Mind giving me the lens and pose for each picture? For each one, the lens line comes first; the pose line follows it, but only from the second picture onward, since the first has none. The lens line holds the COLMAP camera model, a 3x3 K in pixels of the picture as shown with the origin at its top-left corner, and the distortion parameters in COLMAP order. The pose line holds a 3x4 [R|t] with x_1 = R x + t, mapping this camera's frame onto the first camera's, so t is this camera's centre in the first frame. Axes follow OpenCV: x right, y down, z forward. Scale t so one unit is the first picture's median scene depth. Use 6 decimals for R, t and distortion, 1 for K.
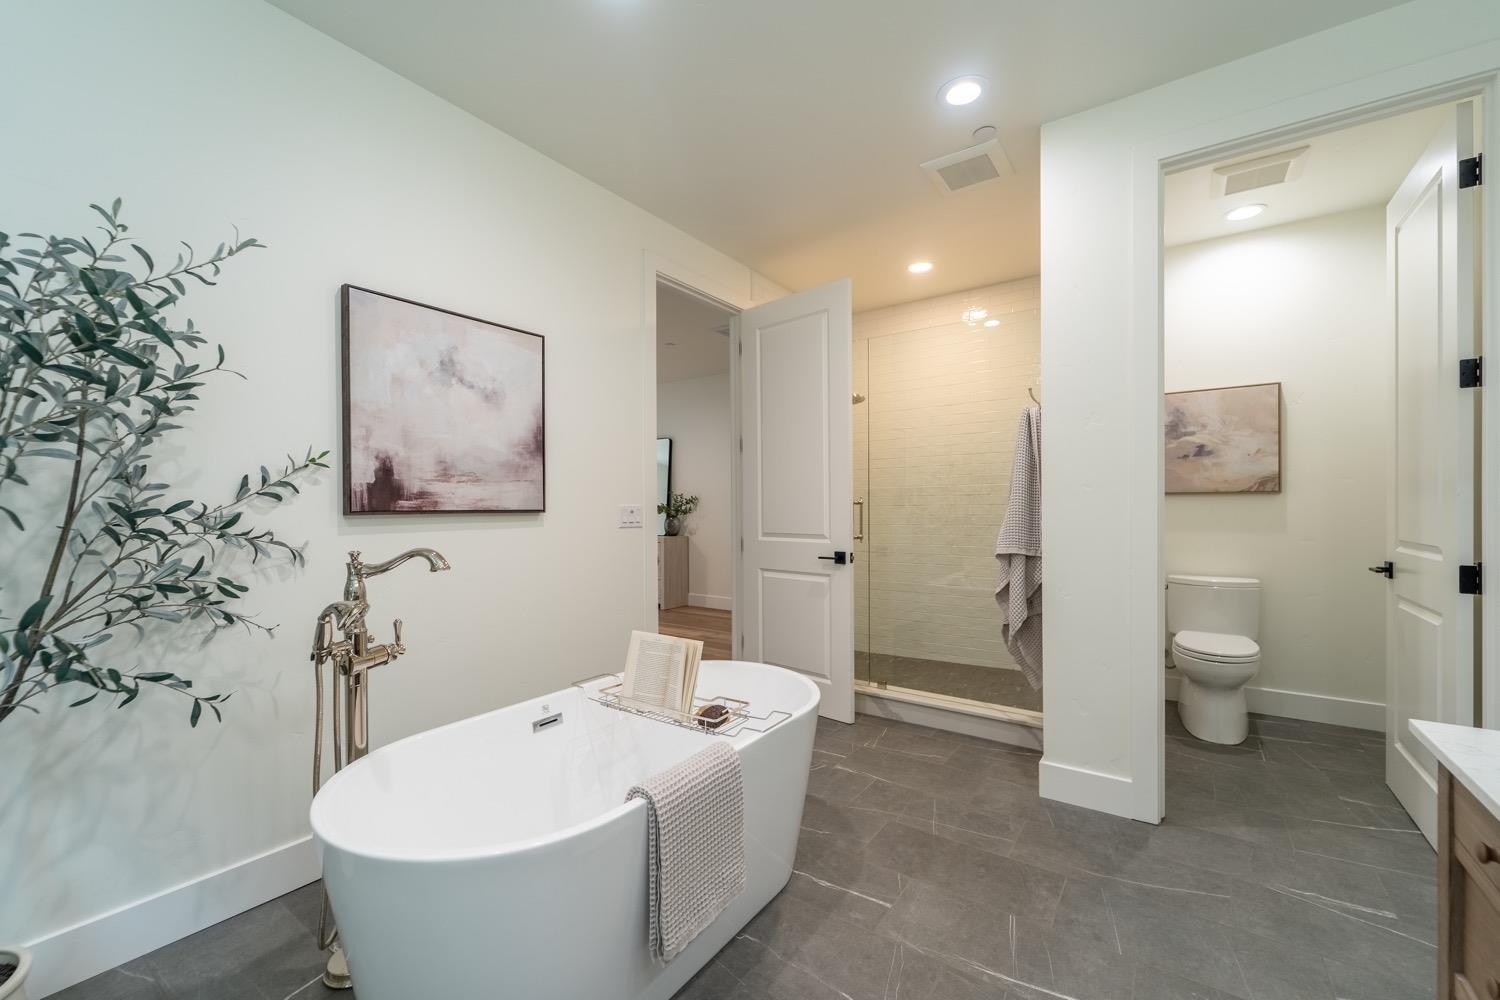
lens RADIAL K [[607.3, 0, 752.3], [0, 607.3, 506.2], [0, 0, 1]] dist [0.008629, -0.003240]
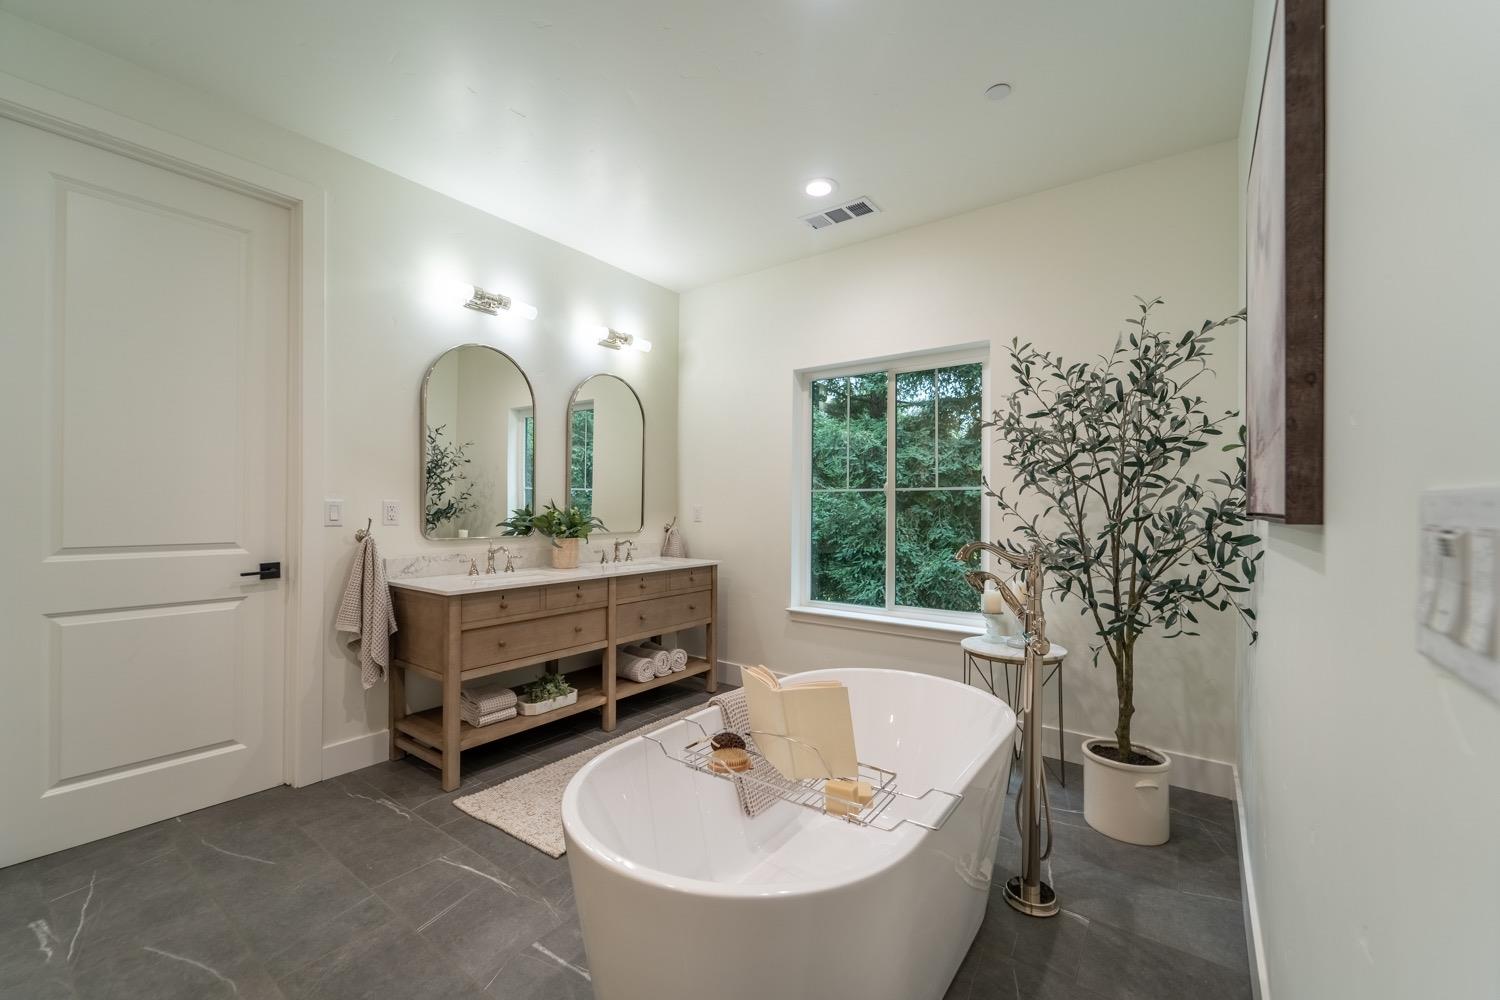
lens RADIAL K [[607.3, 0, 747.9], [0, 607.3, 507.9], [0, 0, 1]] dist [0.008629, -0.003240]
pose [[-0.999939, 0.004059, 0.010312, -0.104639], [0.003947, 0.999933, -0.010855, 0.016842], [-0.010355, -0.010814, -0.999888, 1.902996]]
